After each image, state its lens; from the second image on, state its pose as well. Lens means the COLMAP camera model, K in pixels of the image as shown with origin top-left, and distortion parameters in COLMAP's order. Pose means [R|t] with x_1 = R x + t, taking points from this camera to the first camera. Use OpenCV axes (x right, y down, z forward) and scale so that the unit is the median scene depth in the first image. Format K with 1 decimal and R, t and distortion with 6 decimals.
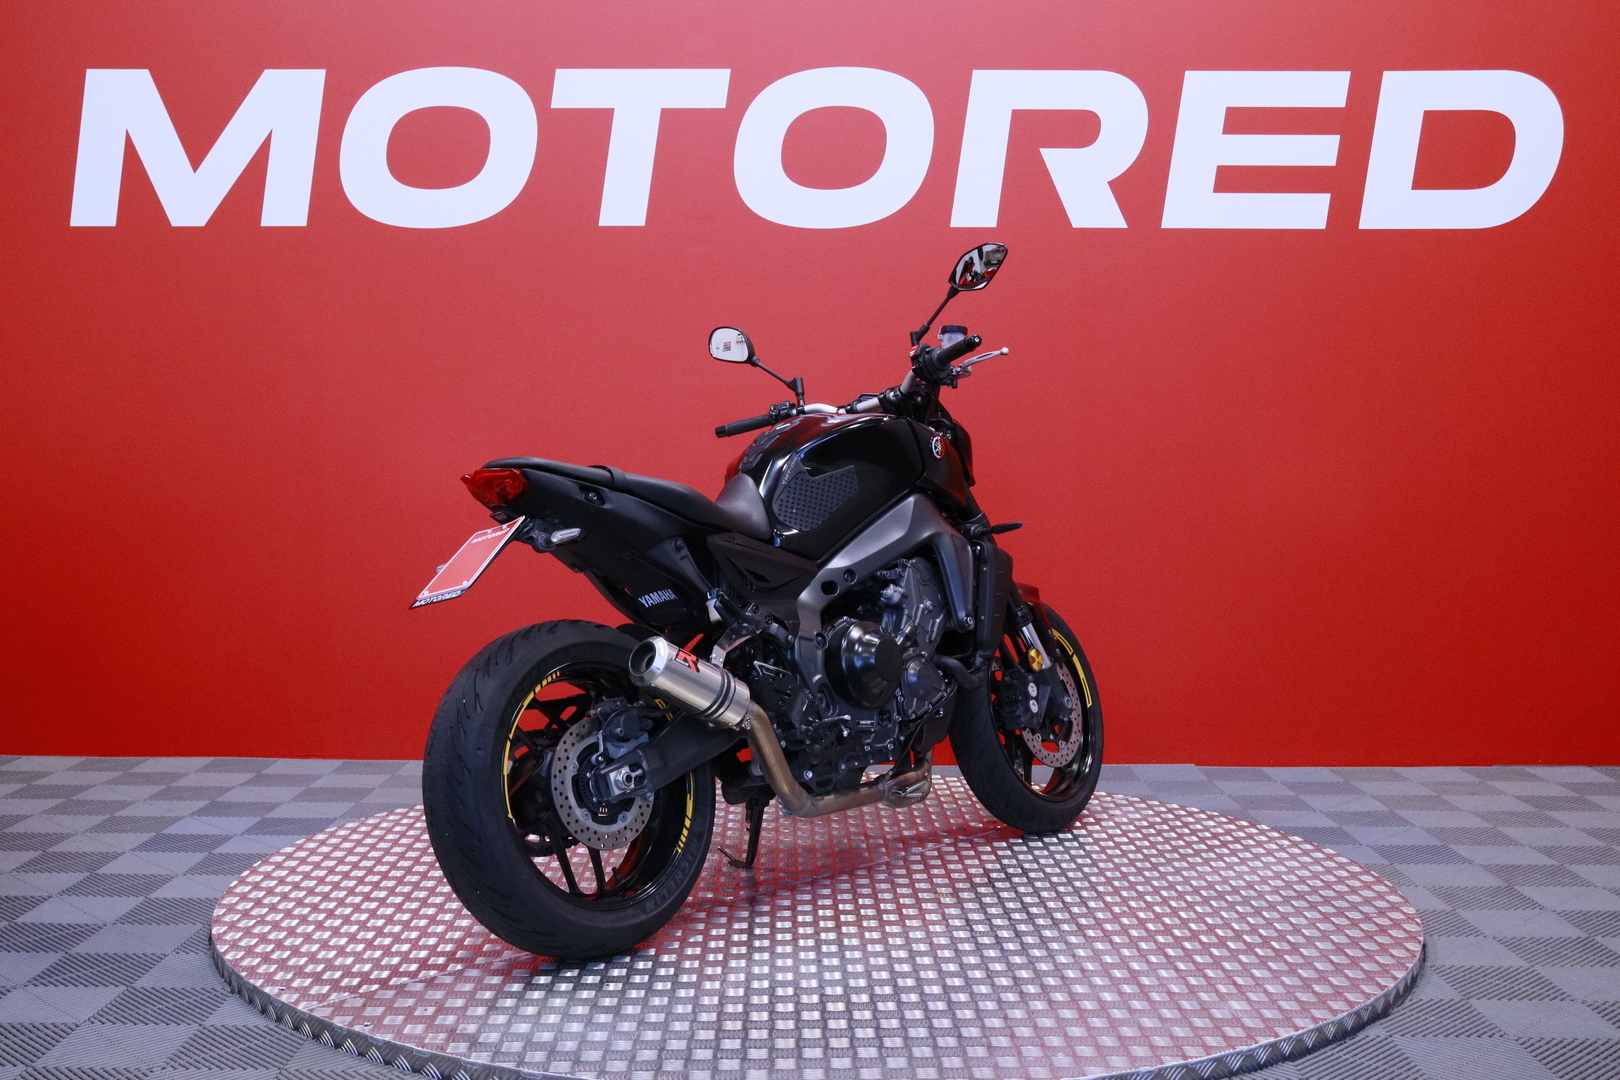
lens RADIAL K [[1796.8, 0, 810.0], [0, 1796.8, 540.0], [0, 0, 1]] dist [0.003239, 0.000747]
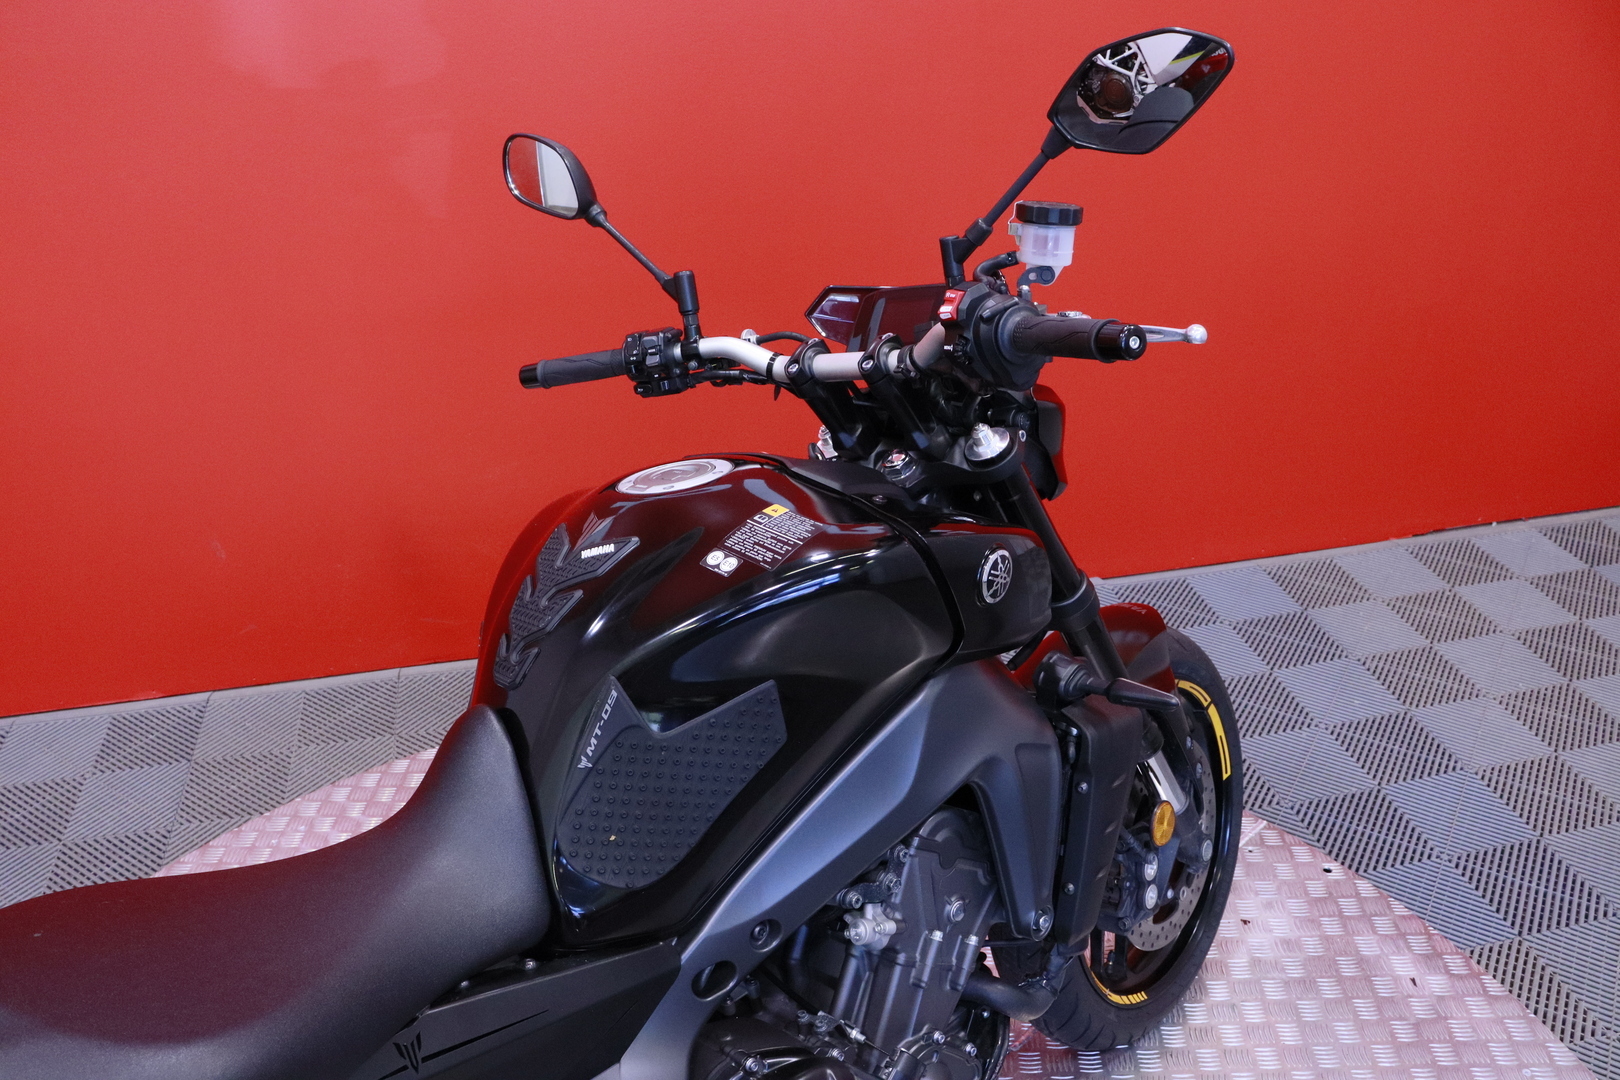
lens RADIAL K [[1253.2, 0, 810.0], [0, 1253.2, 540.0], [0, 0, 1]] dist [0.001127, 0.000144]
pose [[0.998848, 0.014528, -0.045732, 0.046998], [0.007569, 0.893429, 0.449141, -0.202627], [0.047384, -0.448970, 0.892290, 0.830616]]
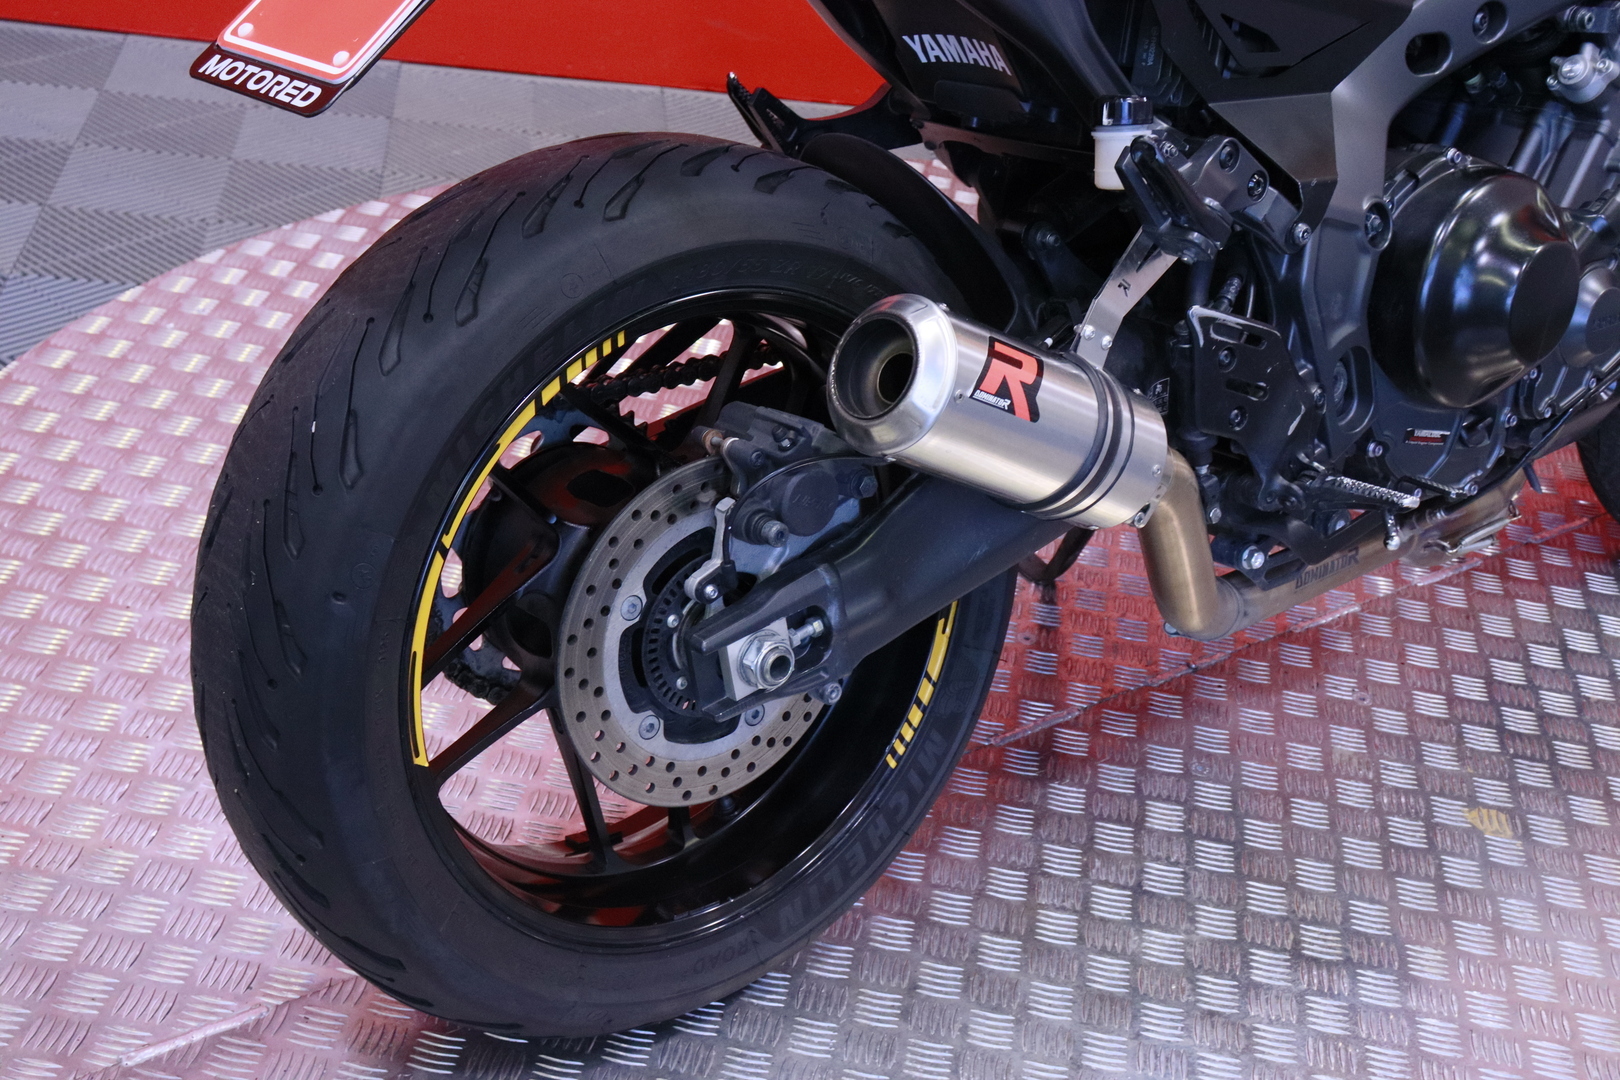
lens RADIAL K [[2197.1, 0, 810.0], [0, 2197.1, 540.0], [0, 0, 1]] dist [-0.017088, 0.480201]
pose [[0.977562, 0.201405, -0.061714, -0.066593], [-0.150514, 0.872812, 0.464268, -0.079426], [0.147371, -0.444562, 0.883542, 0.571598]]
